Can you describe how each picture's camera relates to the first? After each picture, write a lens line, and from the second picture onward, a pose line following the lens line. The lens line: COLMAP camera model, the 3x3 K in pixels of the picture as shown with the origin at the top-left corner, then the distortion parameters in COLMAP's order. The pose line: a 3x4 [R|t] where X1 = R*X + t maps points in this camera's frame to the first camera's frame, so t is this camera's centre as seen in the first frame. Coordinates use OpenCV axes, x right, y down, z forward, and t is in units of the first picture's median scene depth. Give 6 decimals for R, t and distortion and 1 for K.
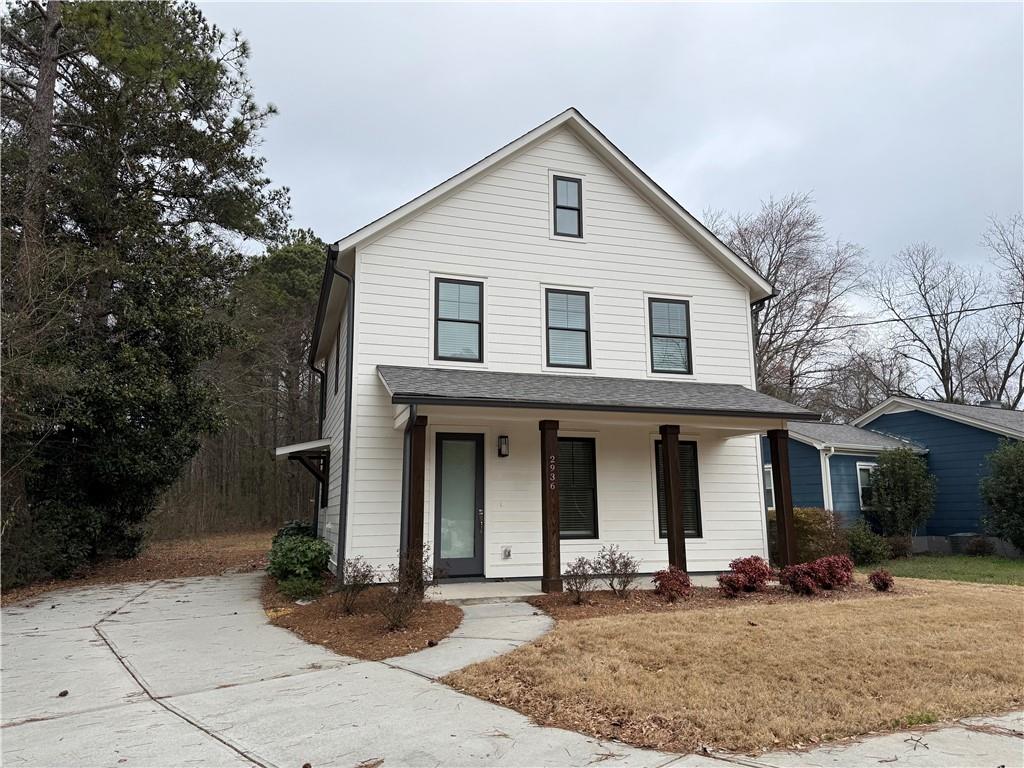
lens RADIAL K [[715.7, 0, 512.0], [0, 715.7, 384.0], [0, 0, 1]] dist [0.056564, -0.077933]
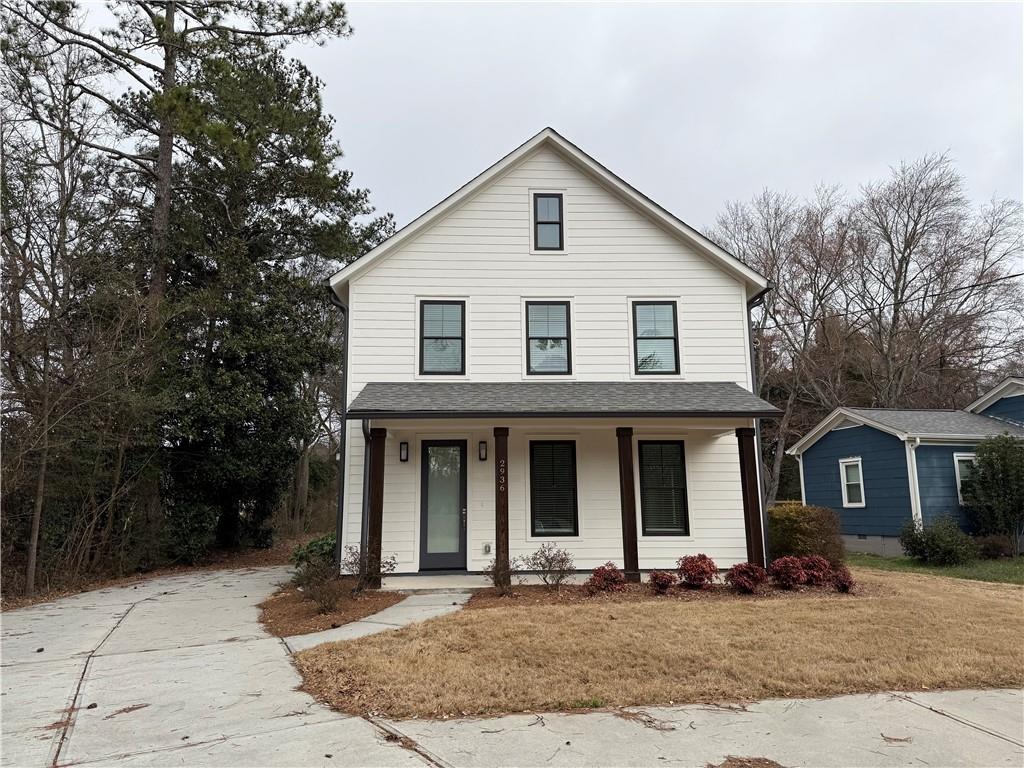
lens RADIAL K [[715.7, 0, 512.0], [0, 715.7, 384.0], [0, 0, 1]] dist [0.056564, -0.077933]
pose [[0.966397, -0.046507, -0.252811, 0.284417], [0.048888, 0.998799, 0.003141, -0.014706], [0.252361, -0.015395, 0.967511, -0.037912]]
